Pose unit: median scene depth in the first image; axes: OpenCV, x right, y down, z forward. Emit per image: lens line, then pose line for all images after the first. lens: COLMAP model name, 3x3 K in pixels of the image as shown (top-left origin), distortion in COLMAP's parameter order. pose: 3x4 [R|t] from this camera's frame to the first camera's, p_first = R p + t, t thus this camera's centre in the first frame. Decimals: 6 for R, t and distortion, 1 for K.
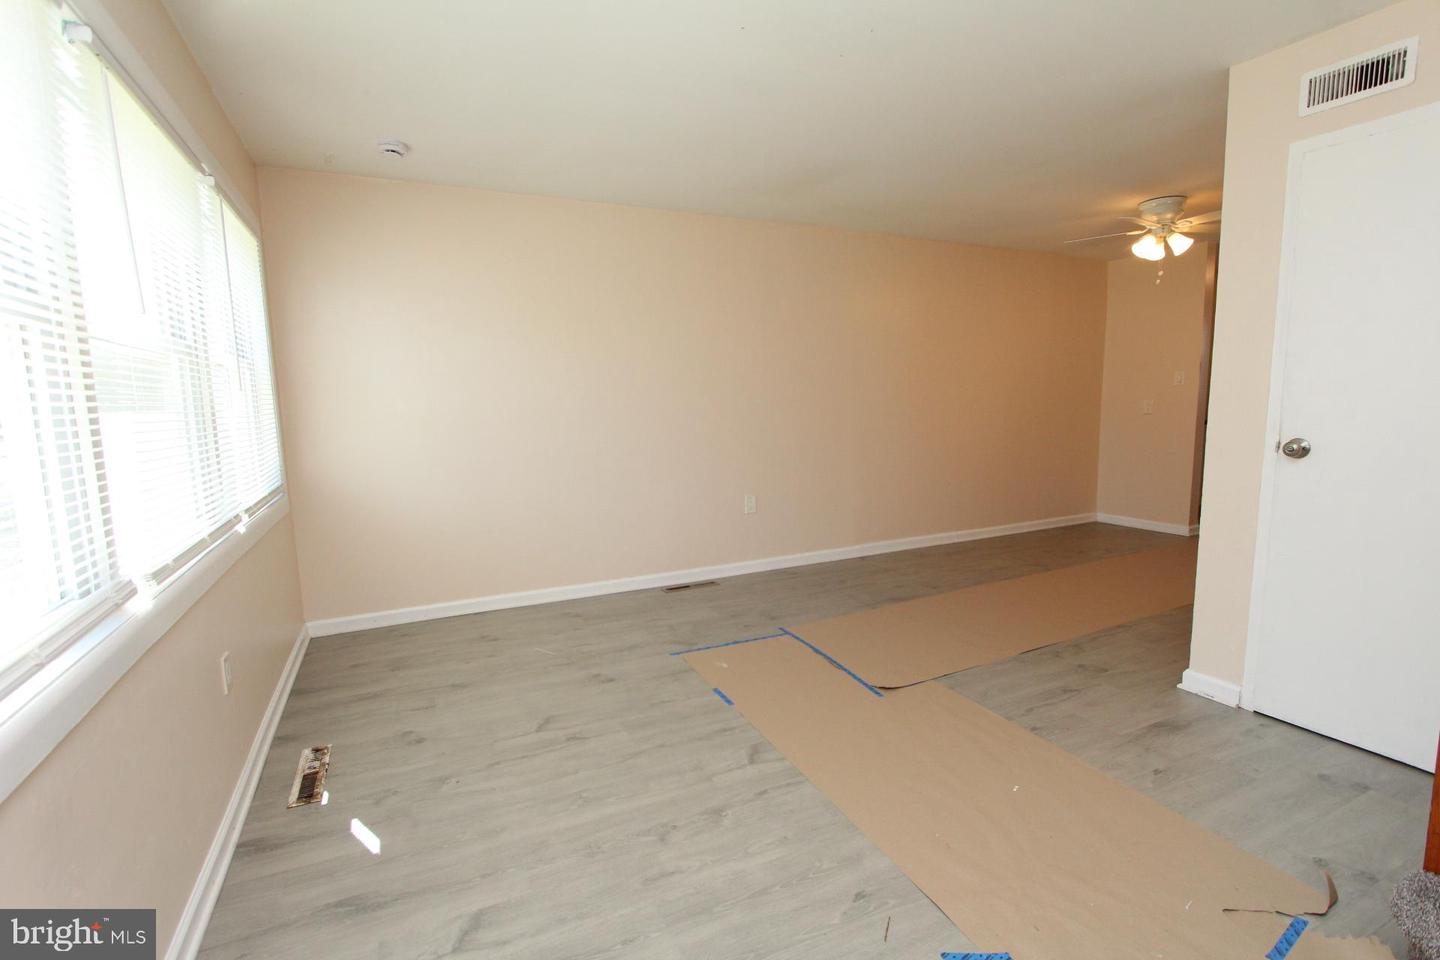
lens RADIAL K [[663.3, 0, 719.4], [0, 663.3, 480.5], [0, 0, 1]] dist [-0.015858, 0.002409]
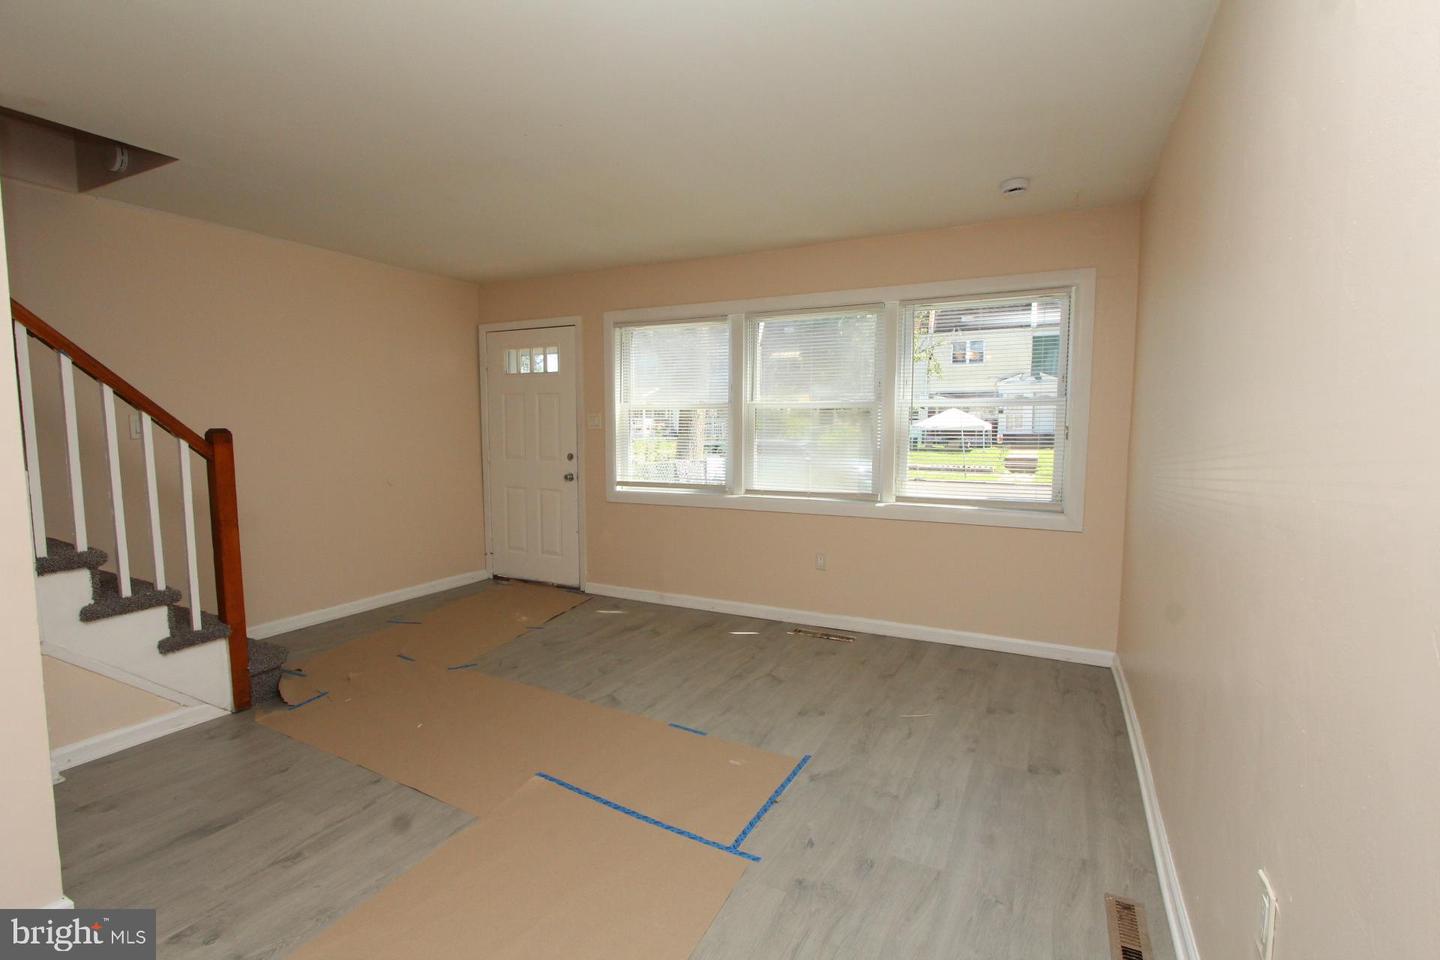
lens RADIAL K [[663.3, 0, 718.5], [0, 663.3, 485.0], [0, 0, 1]] dist [-0.015858, 0.002409]
pose [[-0.795585, 0.073353, -0.601385, 0.556246], [-0.059675, 0.978328, 0.198275, -0.250614], [0.602896, 0.193632, -0.773966, 1.752207]]
